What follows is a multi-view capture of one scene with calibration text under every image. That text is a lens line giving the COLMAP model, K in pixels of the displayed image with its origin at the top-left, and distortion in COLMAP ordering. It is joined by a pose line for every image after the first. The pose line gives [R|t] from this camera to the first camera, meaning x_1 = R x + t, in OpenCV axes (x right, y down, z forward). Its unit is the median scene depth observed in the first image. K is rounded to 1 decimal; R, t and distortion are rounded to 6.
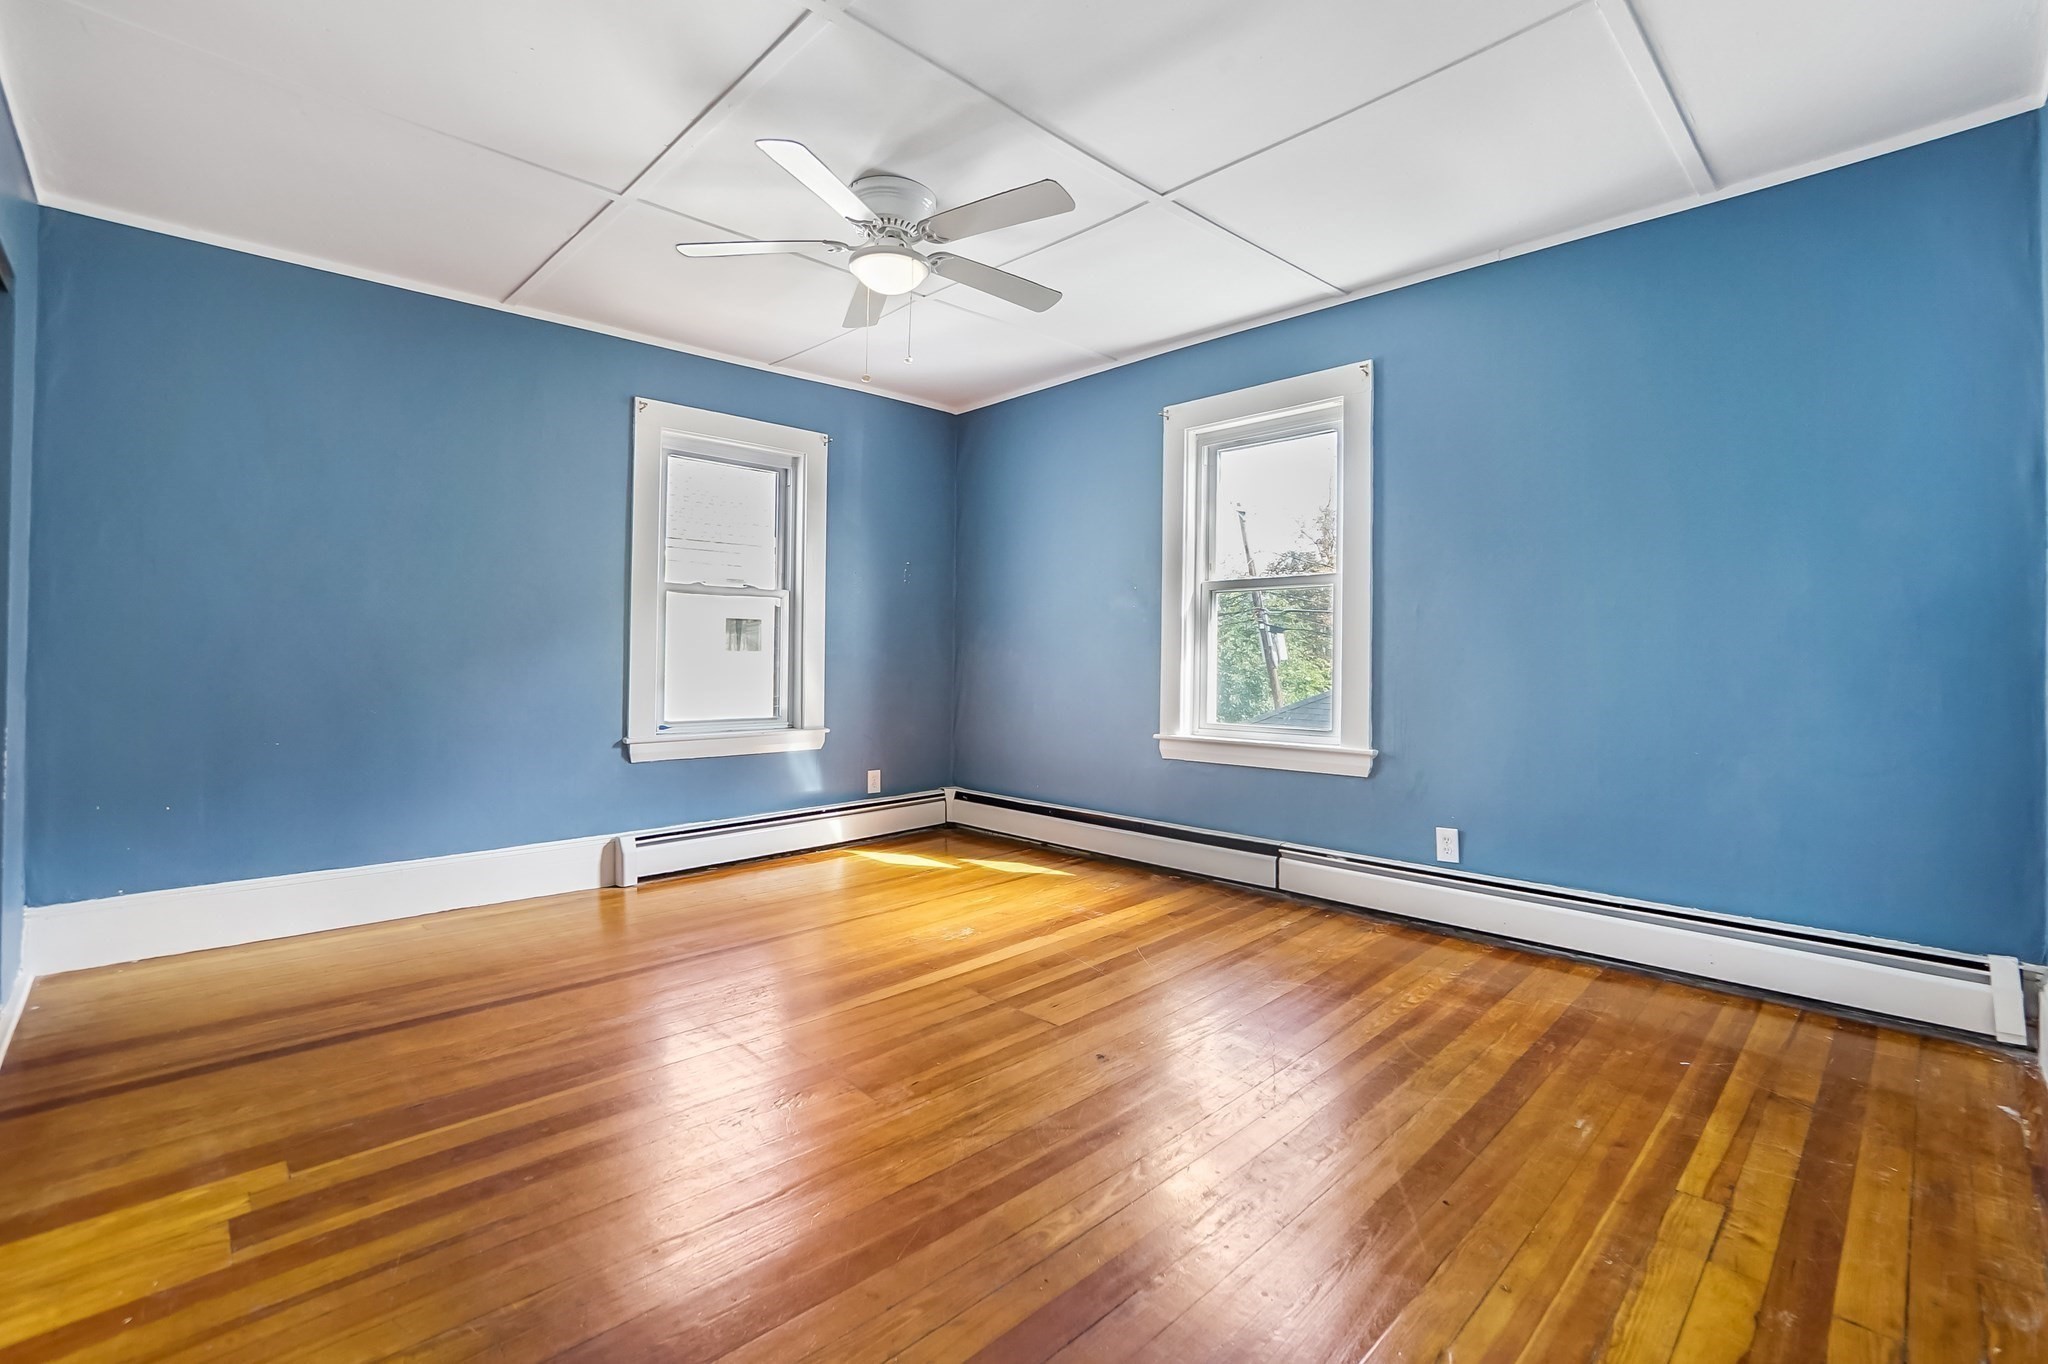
lens RADIAL K [[905.7, 0, 1009.9], [0, 905.7, 670.7], [0, 0, 1]] dist [-0.064545, 0.020399]
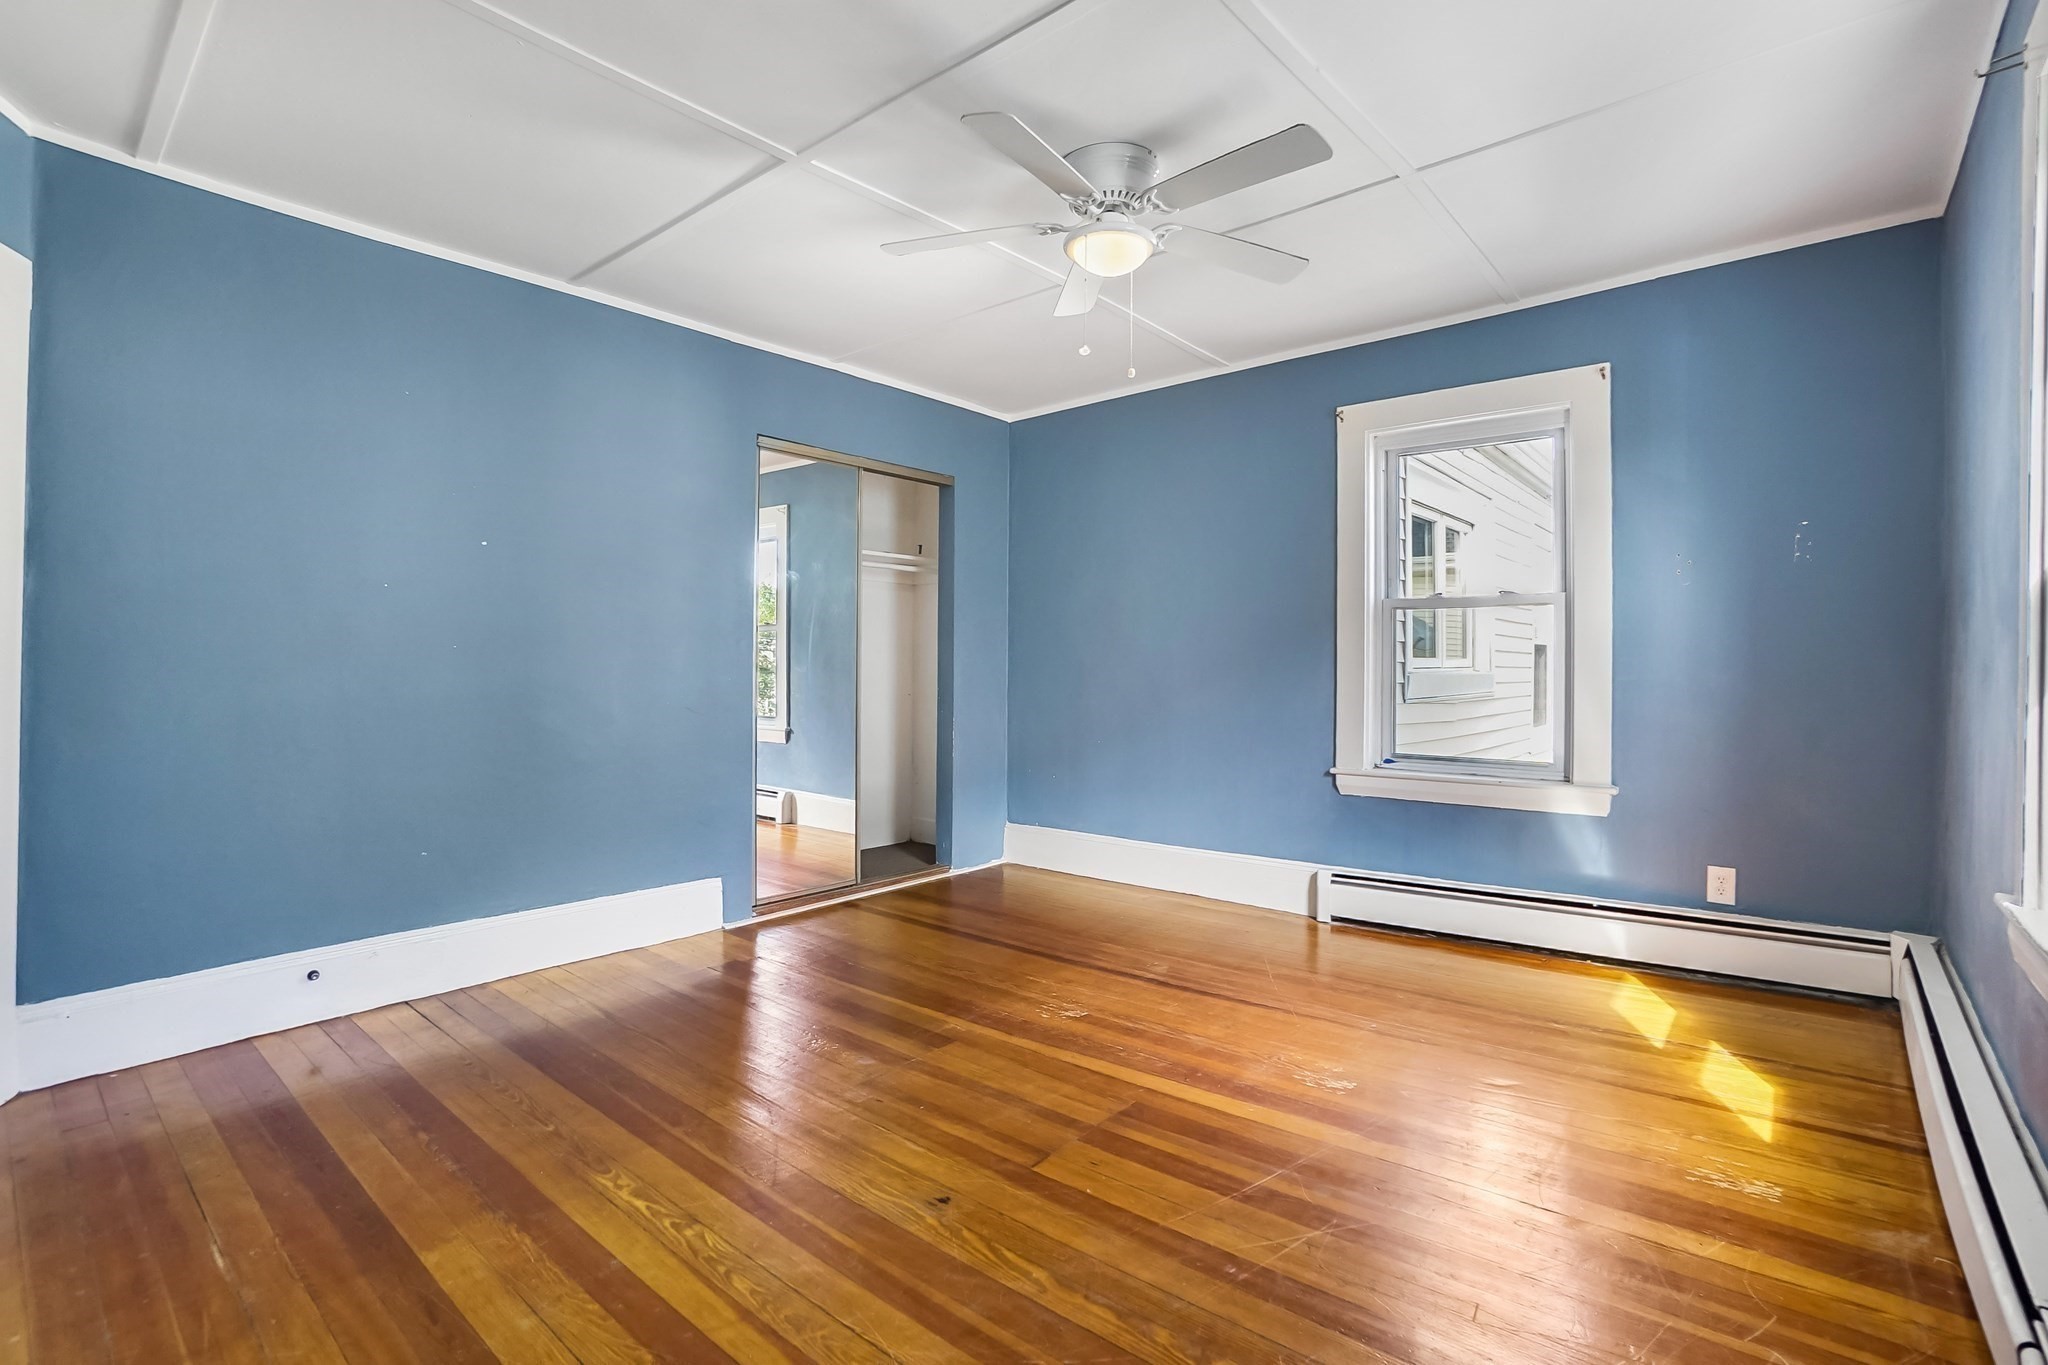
lens RADIAL K [[905.7, 0, 1009.9], [0, 905.7, 671.2], [0, 0, 1]] dist [-0.064545, 0.020399]
pose [[0.107721, -0.016462, -0.994045, 0.488215], [-0.023245, 0.999548, -0.019072, -0.001279], [0.993909, 0.025161, 0.107289, 0.554575]]
